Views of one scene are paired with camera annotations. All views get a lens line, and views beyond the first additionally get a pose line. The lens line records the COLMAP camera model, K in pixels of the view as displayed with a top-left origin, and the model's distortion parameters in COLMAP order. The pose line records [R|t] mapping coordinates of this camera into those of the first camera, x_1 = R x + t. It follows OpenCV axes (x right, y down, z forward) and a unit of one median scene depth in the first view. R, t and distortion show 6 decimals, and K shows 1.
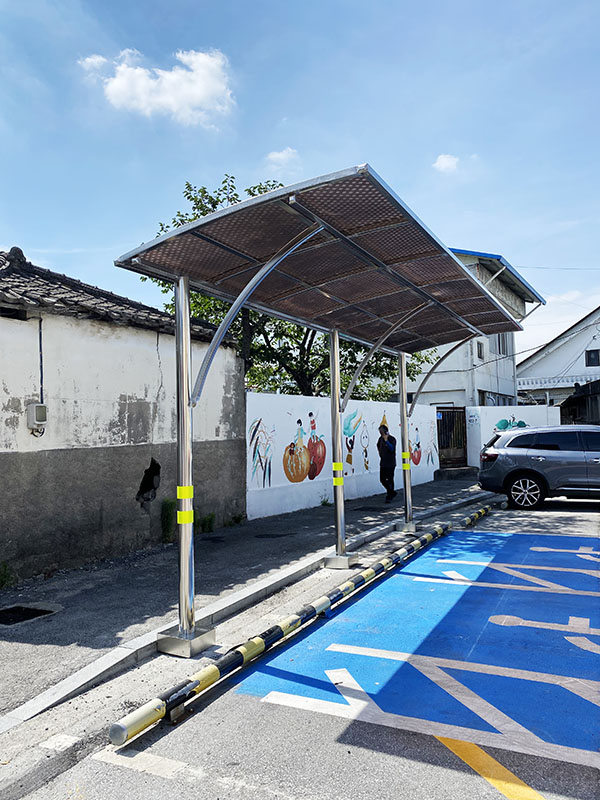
lens RADIAL K [[615.5, 0, 294.4], [0, 615.5, 404.9], [0, 0, 1]] dist [0.051533, -0.049530]
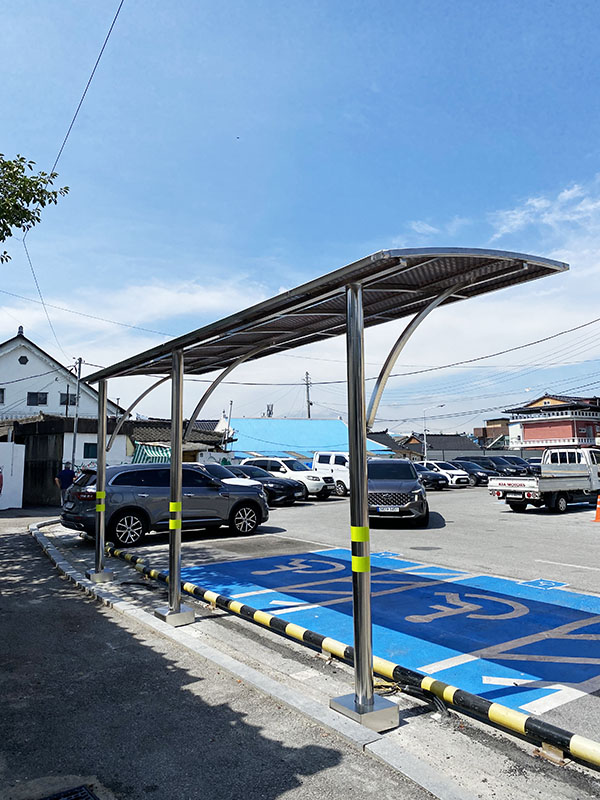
lens RADIAL K [[615.5, 0, 297.6], [0, 615.5, 386.0], [0, 0, 1]] dist [0.051533, -0.049530]
pose [[0.465037, 0.121110, 0.876968, -0.544796], [-0.035519, 0.992353, -0.118210, 0.023840], [-0.884578, 0.023823, 0.465783, 0.368762]]
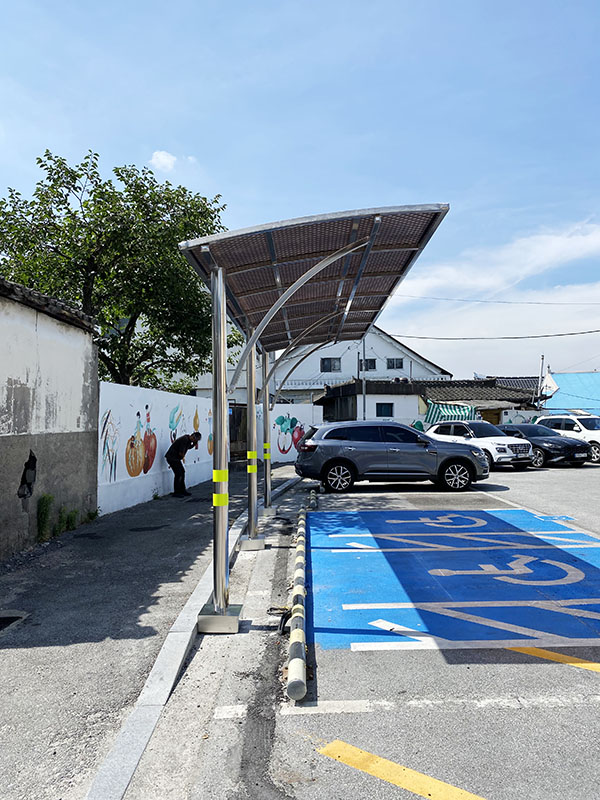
lens RADIAL K [[615.5, 0, 302.8], [0, 615.5, 398.4], [0, 0, 1]] dist [0.051533, -0.049530]
pose [[0.887321, 0.029427, 0.460213, -0.292959], [-0.026336, 0.999567, -0.013137, 0.012087], [-0.460400, -0.000463, 0.887711, 0.010886]]
